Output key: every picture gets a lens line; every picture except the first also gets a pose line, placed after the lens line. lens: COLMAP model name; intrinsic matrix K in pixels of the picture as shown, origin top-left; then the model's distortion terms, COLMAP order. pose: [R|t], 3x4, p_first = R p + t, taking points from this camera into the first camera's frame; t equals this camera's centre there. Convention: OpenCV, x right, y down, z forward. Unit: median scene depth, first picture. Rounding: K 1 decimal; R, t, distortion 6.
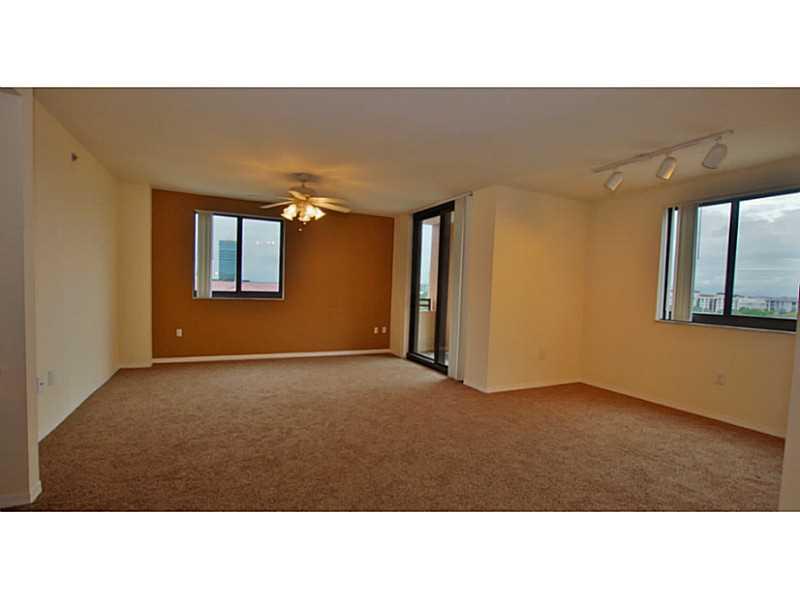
lens RADIAL K [[371.3, 0, 402.9], [0, 371.3, 307.3], [0, 0, 1]] dist [-0.028313, 0.001793]
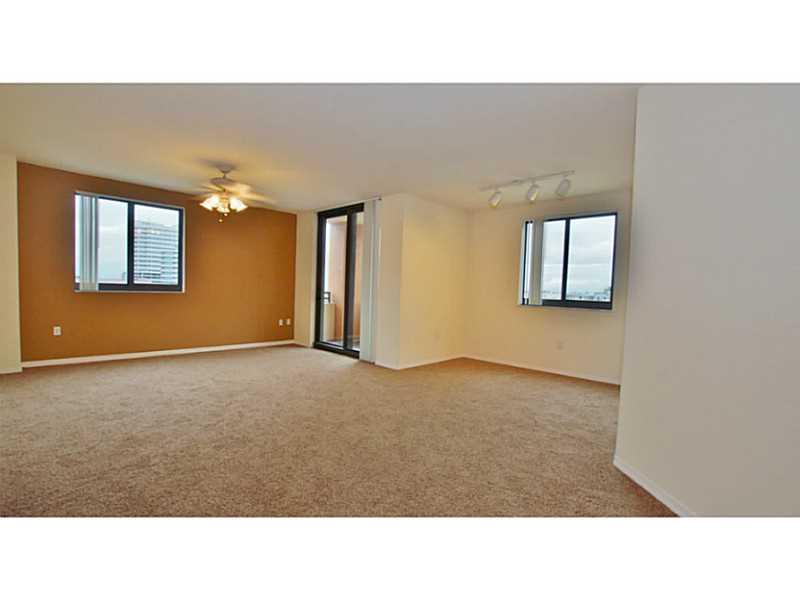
lens RADIAL K [[354.3, 0, 401.2], [0, 354.3, 307.1], [0, 0, 1]] dist [-0.028103, 0.000296]
pose [[0.937963, -0.019422, 0.346192, -0.156073], [0.016302, 0.999796, 0.011921, 0.020771], [-0.346352, -0.005538, 0.938088, -0.058887]]
